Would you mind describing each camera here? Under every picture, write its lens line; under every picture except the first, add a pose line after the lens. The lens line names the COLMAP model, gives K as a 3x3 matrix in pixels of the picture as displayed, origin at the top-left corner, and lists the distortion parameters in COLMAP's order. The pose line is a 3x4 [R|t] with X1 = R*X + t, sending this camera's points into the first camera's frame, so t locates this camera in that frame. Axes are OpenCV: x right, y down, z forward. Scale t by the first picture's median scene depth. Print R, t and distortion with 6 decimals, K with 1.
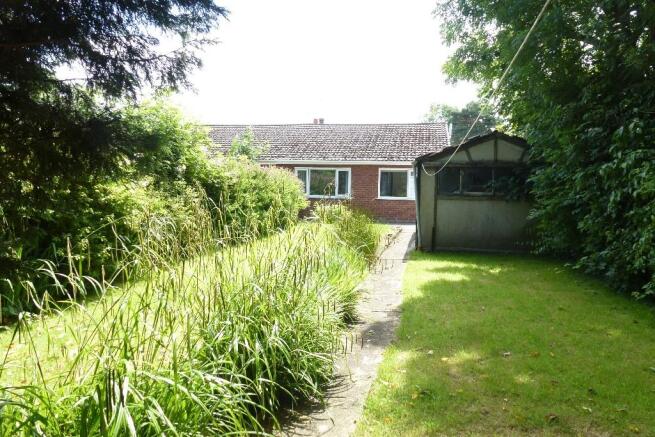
lens RADIAL K [[487.4, 0, 327.3], [0, 487.4, 218.5], [0, 0, 1]] dist [-0.009977, -0.003346]
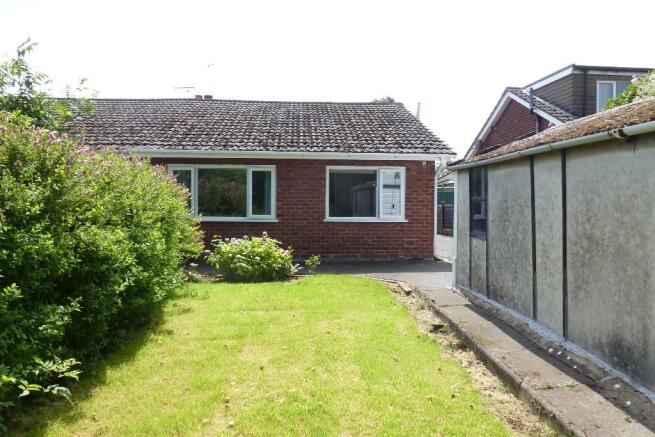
lens RADIAL K [[487.4, 0, 327.6], [0, 487.4, 218.1], [0, 0, 1]] dist [-0.009977, -0.003346]
pose [[0.967627, -0.018230, 0.251727, -0.034041], [0.022780, 0.999625, -0.015174, -0.034920], [-0.251356, 0.020417, 0.967679, 0.455764]]
